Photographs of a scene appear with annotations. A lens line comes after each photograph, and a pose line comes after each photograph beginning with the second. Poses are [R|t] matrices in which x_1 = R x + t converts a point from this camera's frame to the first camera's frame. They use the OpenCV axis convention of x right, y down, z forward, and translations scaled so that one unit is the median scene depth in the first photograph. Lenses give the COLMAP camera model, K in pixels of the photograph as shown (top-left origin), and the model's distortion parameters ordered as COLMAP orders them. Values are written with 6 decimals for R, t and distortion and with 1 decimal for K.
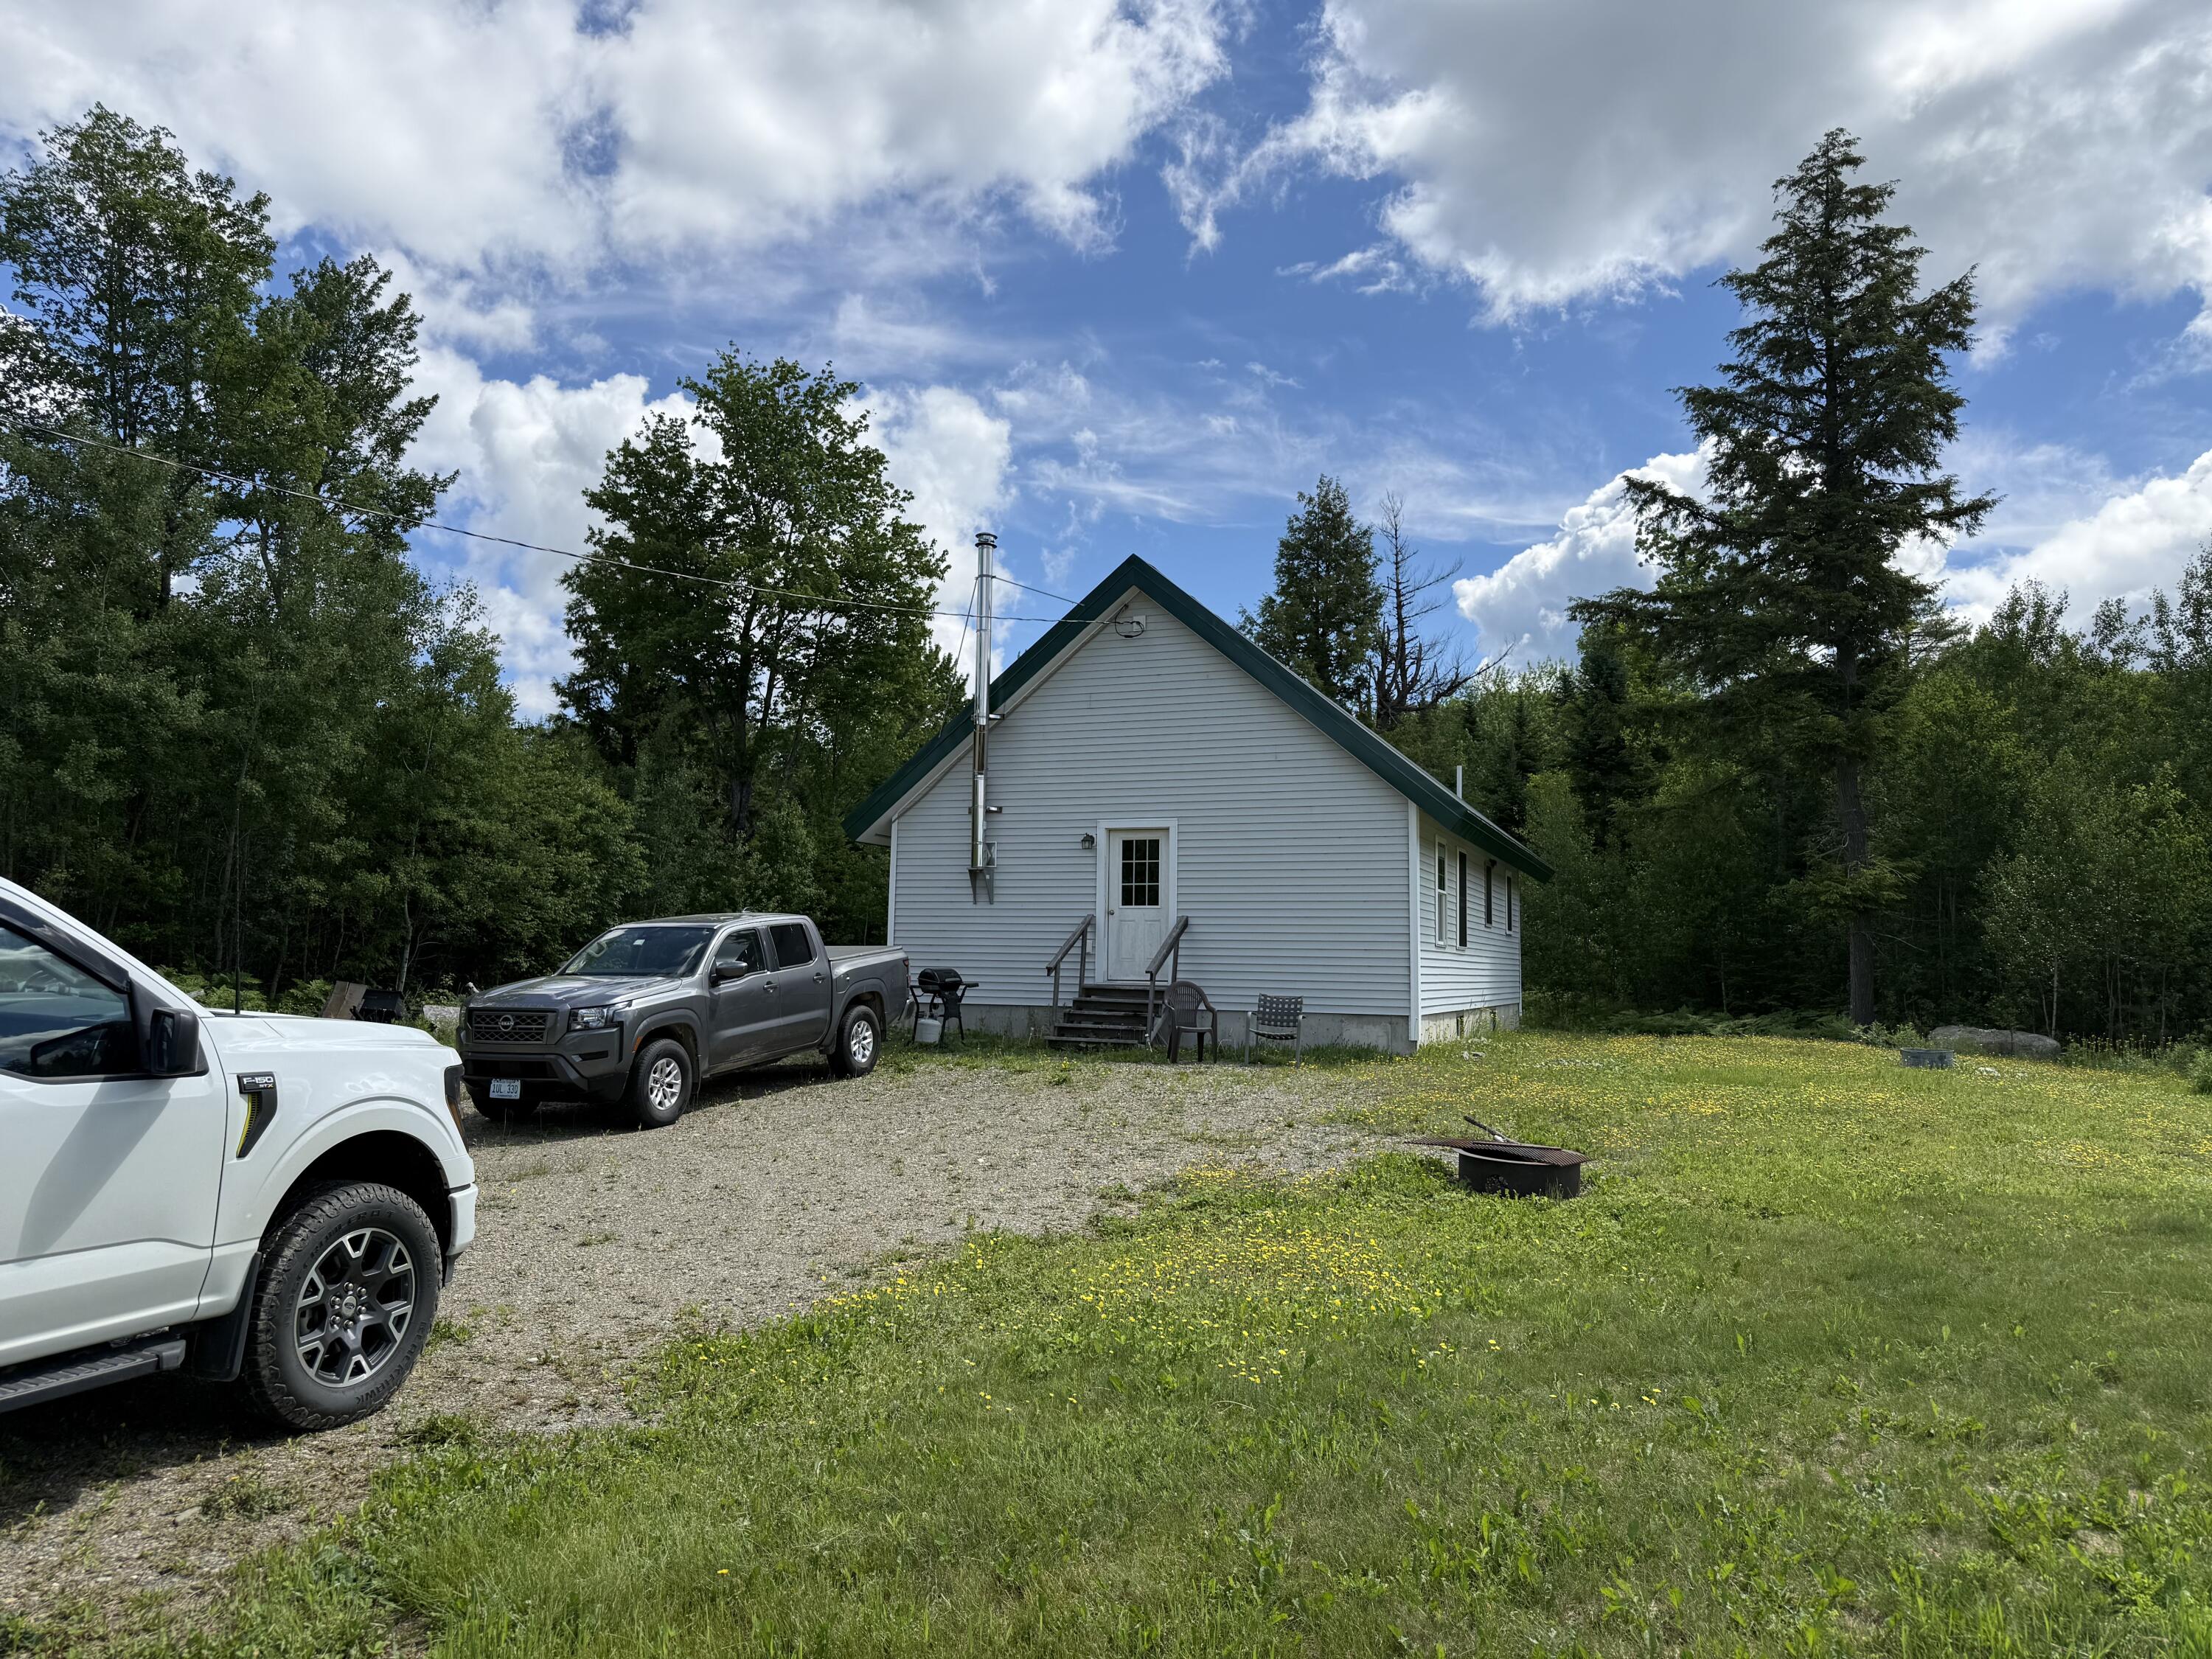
lens RADIAL K [[1533.8, 0, 1106.0], [0, 1533.8, 829.5], [0, 0, 1]] dist [0.118858, -0.214879]
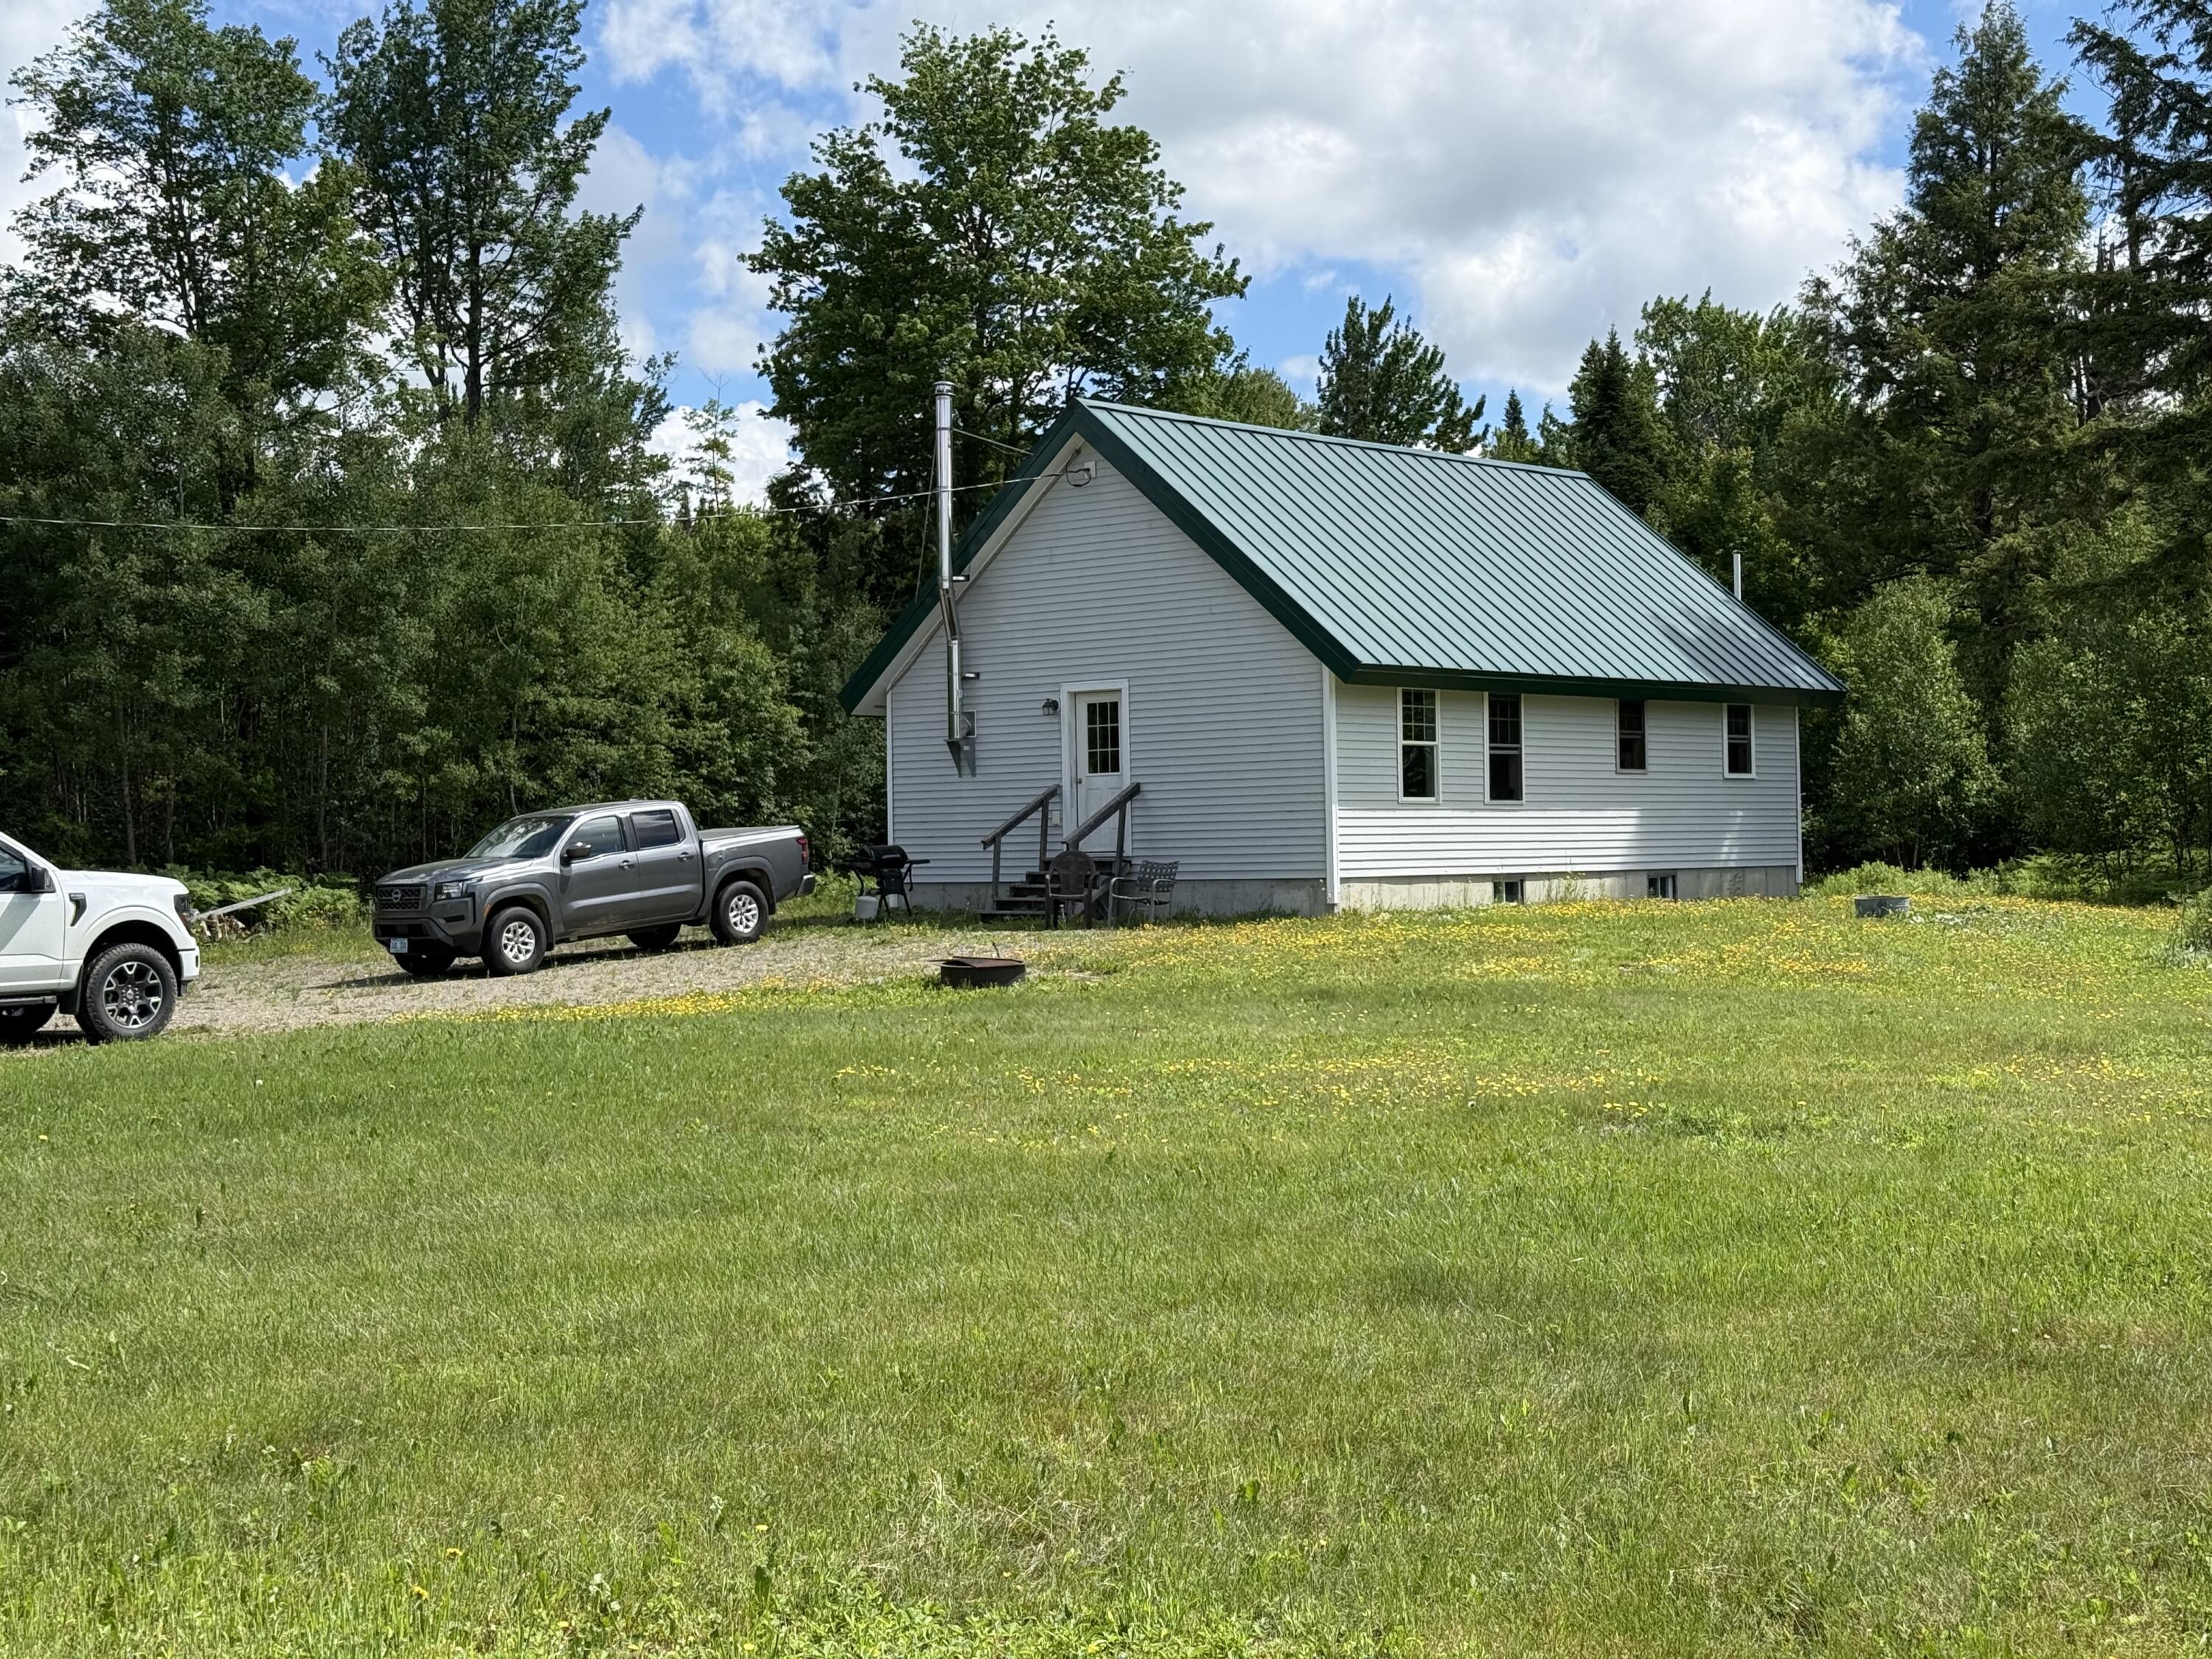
lens RADIAL K [[3068.0, 0, 1097.2], [0, 3068.0, 845.2], [0, 0, 1]] dist [0.098874, -0.037272]
pose [[0.935064, -0.032334, -0.353002, 0.674985], [0.062529, 0.995261, 0.074469, -0.046071], [0.348921, -0.091706, 0.932654, -0.751820]]
